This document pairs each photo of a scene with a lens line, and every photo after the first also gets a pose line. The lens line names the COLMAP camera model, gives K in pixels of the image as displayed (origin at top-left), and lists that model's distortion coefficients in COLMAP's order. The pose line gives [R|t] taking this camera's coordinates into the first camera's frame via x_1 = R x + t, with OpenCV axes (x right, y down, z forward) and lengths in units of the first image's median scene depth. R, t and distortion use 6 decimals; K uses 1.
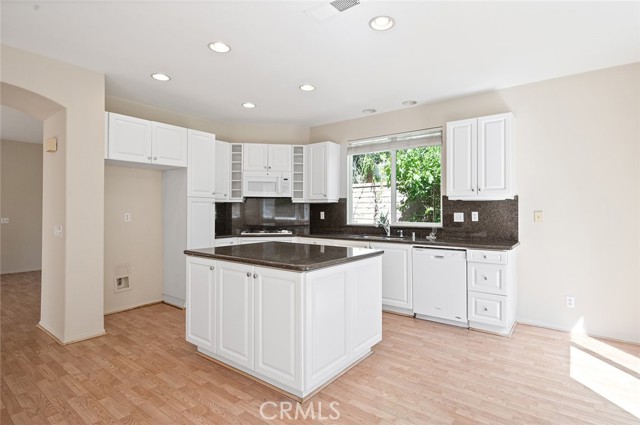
lens RADIAL K [[329.6, 0, 321.8], [0, 329.6, 207.3], [0, 0, 1]] dist [-0.000687, 0.000592]
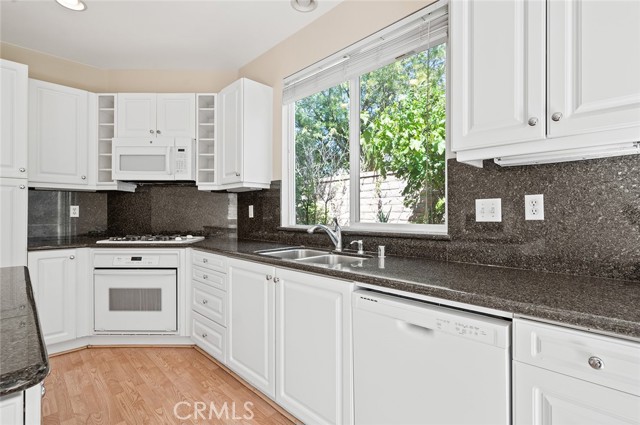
lens RADIAL K [[306.1, 0, 320.0], [0, 306.1, 212.5], [0, 0, 1]] dist [-0.001257, -0.000091]
pose [[0.990160, -0.002314, -0.139919, 0.250254], [0.003570, 0.999956, 0.008722, 0.027280], [0.139893, -0.009136, 0.990125, 0.571694]]
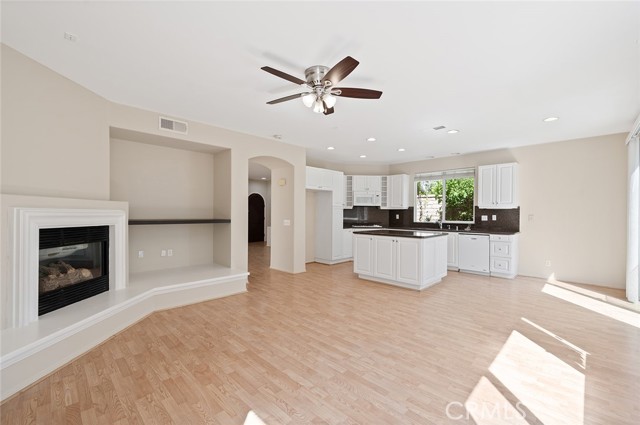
lens RADIAL K [[273.9, 0, 319.3], [0, 273.9, 214.6], [0, 0, 1]] dist [0.000522, -0.000021]
pose [[0.992230, 0.006192, -0.124262, -0.275006], [-0.004501, 0.999894, 0.013882, -0.004968], [0.124334, -0.013215, 0.992152, -0.557001]]
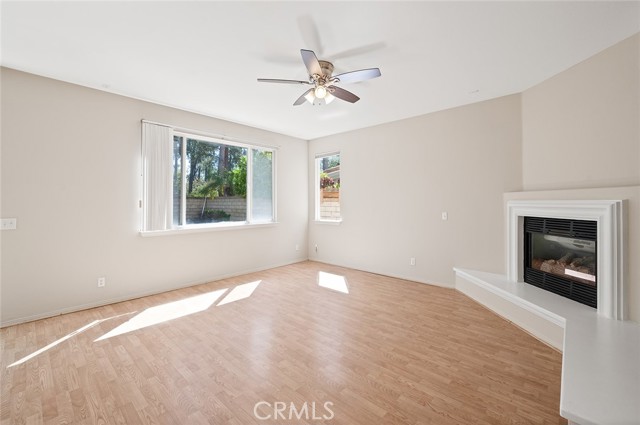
lens RADIAL K [[269.8, 0, 320.8], [0, 269.8, 221.8], [0, 0, 1]] dist [0.001172, 0.000269]
pose [[-0.996130, -0.000370, 0.087893, -0.414477], [0.004782, 0.998282, 0.058403, 0.003078], [-0.087764, 0.058598, -0.994416, 0.692448]]
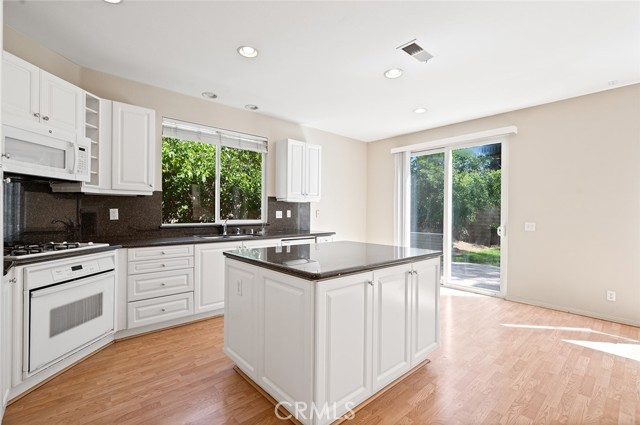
lens RADIAL K [[289.5, 0, 320.0], [0, 289.5, 212.5], [0, 0, 1]] dist [0.001425, 0.000158]
pose [[0.183156, 0.000610, 0.983084, -0.603091], [-0.018025, 0.999834, 0.002738, 0.015404], [-0.982919, -0.018222, 0.183136, 0.601665]]
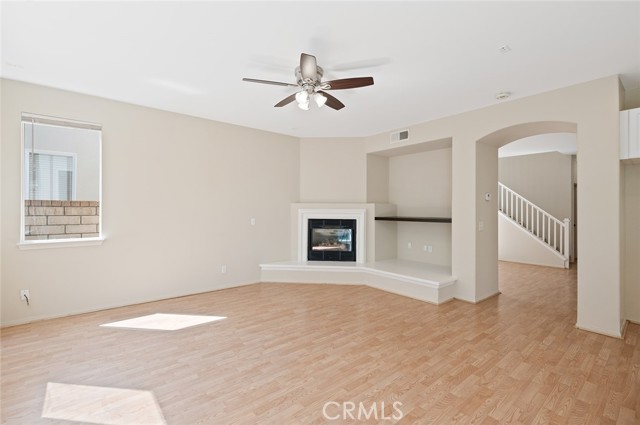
lens RADIAL K [[286.9, 0, 320.9], [0, 286.9, 209.9], [0, 0, 1]] dist [0.000449, -0.000375]
pose [[-0.214734, -0.002811, -0.976669, 0.284746], [0.005452, 0.999977, -0.004076, 0.000840], [0.976657, -0.006200, -0.214714, 0.241576]]
